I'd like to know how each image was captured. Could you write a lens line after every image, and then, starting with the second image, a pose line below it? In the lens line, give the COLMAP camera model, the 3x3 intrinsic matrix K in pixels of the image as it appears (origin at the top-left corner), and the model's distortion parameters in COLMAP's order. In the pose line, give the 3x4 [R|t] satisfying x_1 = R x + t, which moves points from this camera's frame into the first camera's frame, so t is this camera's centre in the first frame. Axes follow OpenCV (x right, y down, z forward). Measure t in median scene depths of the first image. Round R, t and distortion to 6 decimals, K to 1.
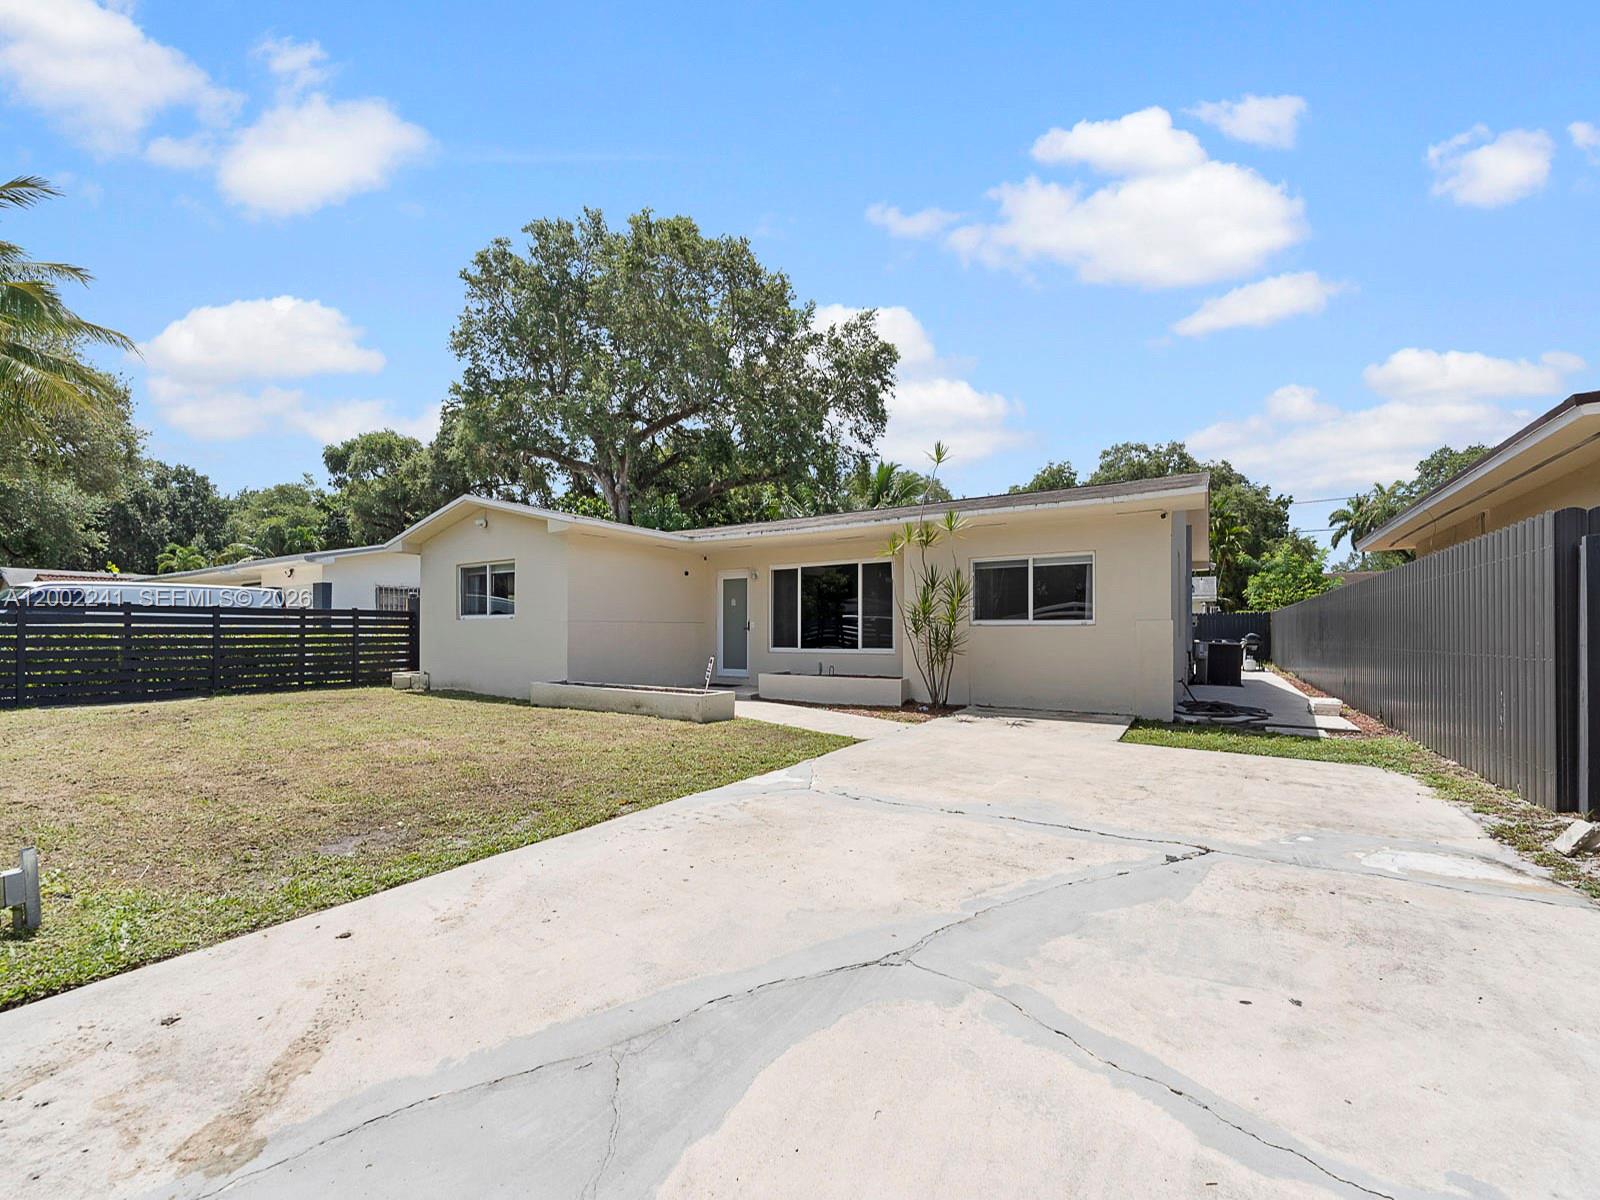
lens RADIAL K [[663.4, 0, 800.8], [0, 663.4, 586.9], [0, 0, 1]] dist [-0.000808, -0.001034]
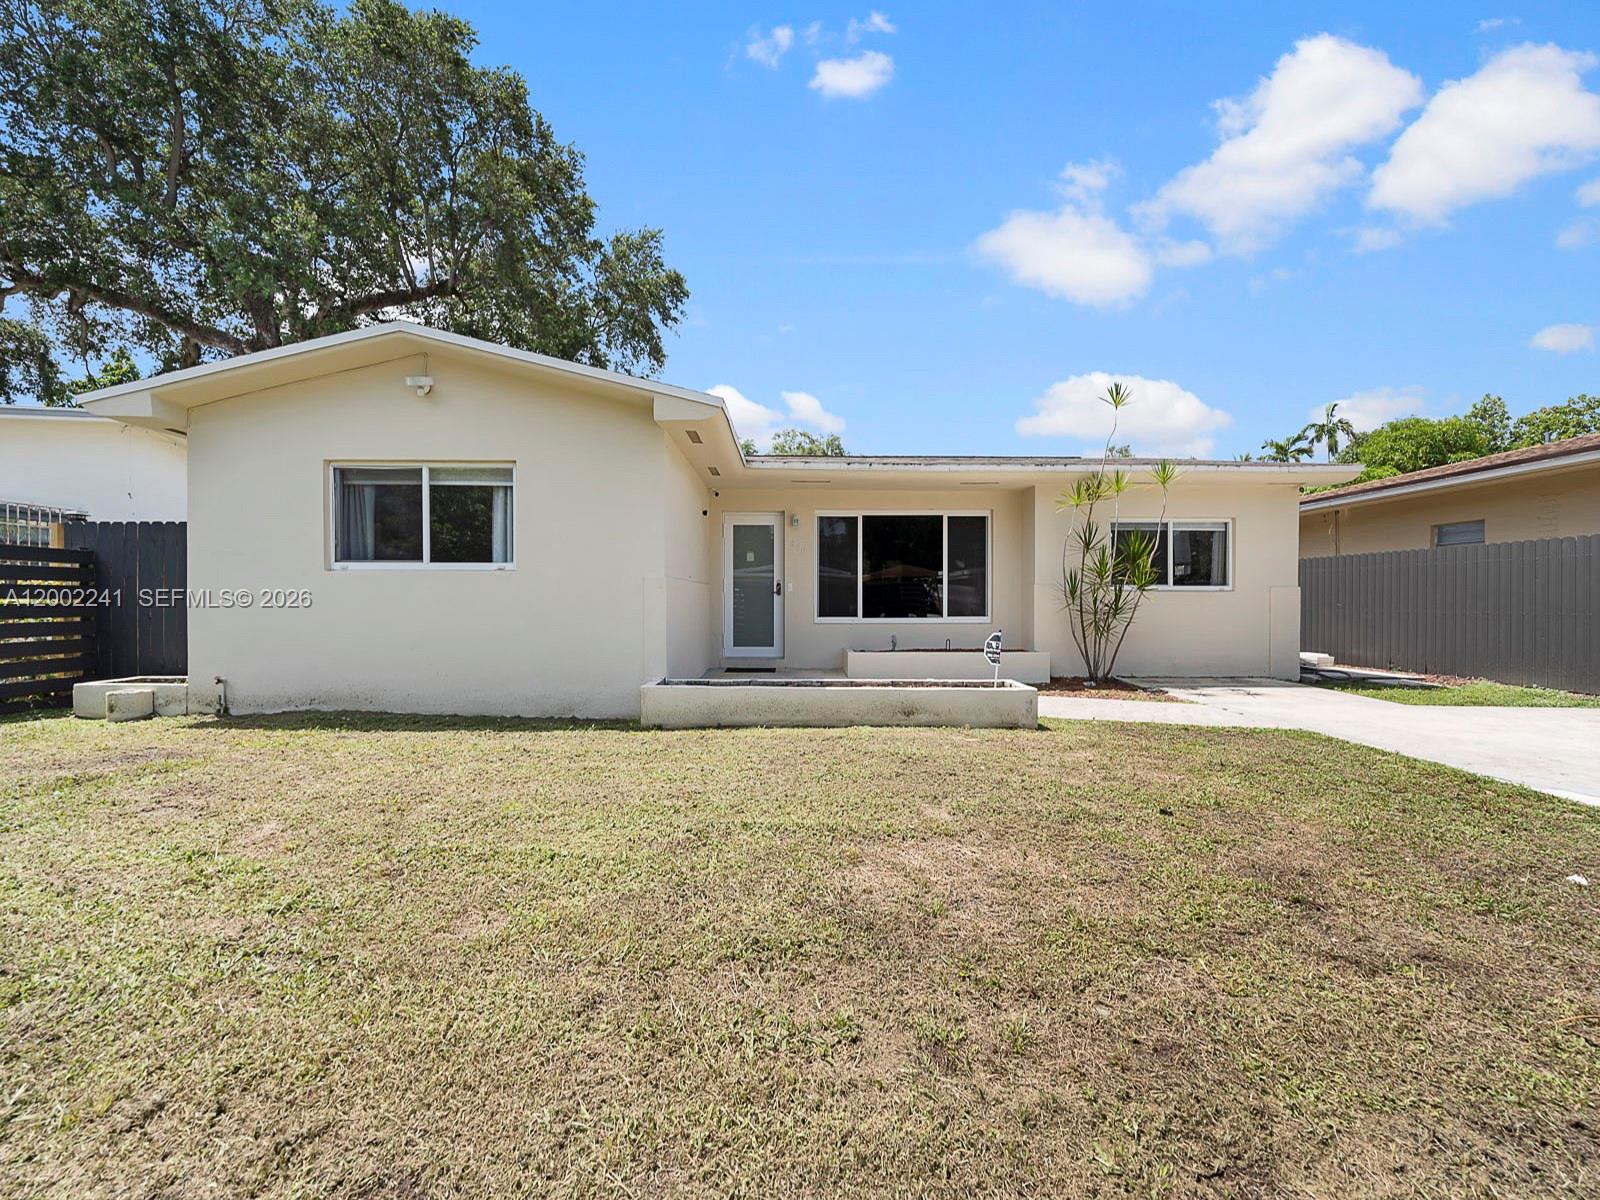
lens RADIAL K [[644.6, 0, 801.5], [0, 644.6, 581.3], [0, 0, 1]] dist [-0.002214, -0.000349]
pose [[0.833367, 0.015867, 0.552492, -0.486974], [-0.039214, 0.998766, 0.030466, 0.028816], [-0.551327, -0.047055, 0.832961, 0.397270]]
